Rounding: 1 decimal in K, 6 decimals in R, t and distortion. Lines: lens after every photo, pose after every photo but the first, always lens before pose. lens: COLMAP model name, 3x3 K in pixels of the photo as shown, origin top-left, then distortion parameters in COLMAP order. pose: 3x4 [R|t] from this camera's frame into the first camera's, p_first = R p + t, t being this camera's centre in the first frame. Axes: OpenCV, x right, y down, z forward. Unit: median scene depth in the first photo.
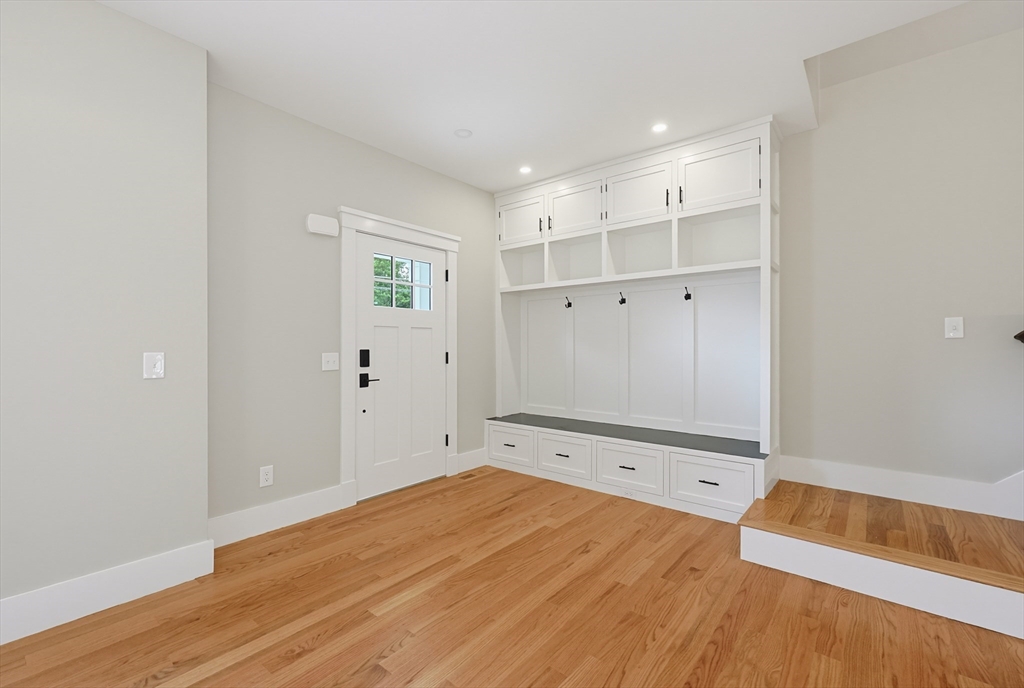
lens RADIAL K [[441.4, 0, 512.0], [0, 441.4, 344.0], [0, 0, 1]] dist [-0.001206, -0.000069]
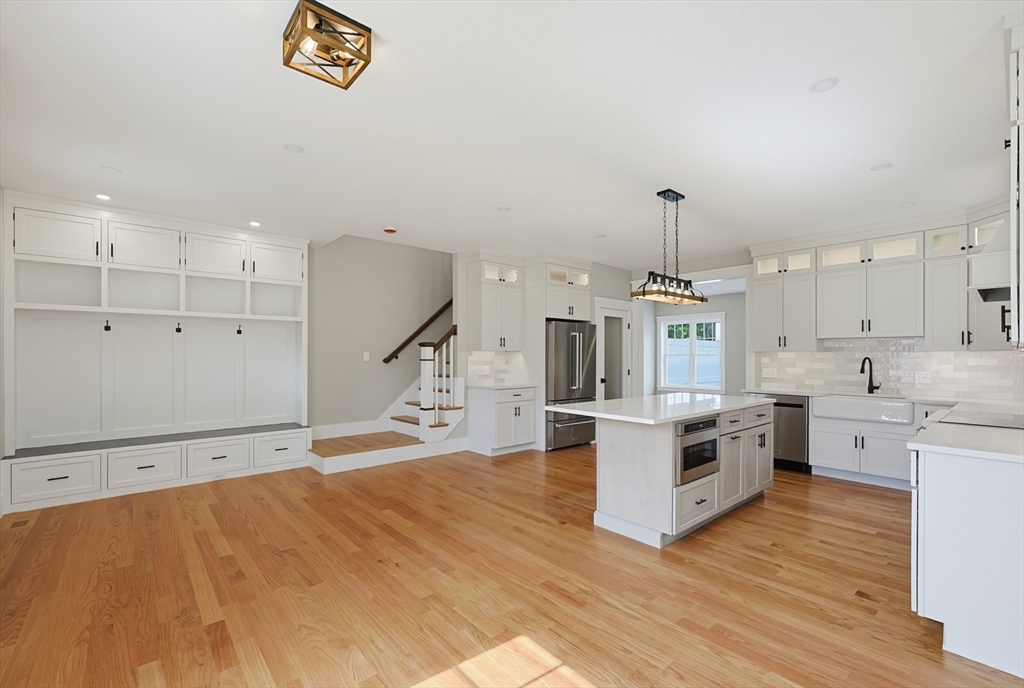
lens RADIAL K [[448.1, 0, 500.9], [0, 448.1, 353.5], [0, 0, 1]] dist [-0.000809, 0.000063]
pose [[0.181526, 0.002684, 0.983383, -1.084737], [-0.000120, 0.999996, -0.002708, -0.042187], [-0.983386, 0.000373, 0.181525, -0.118805]]
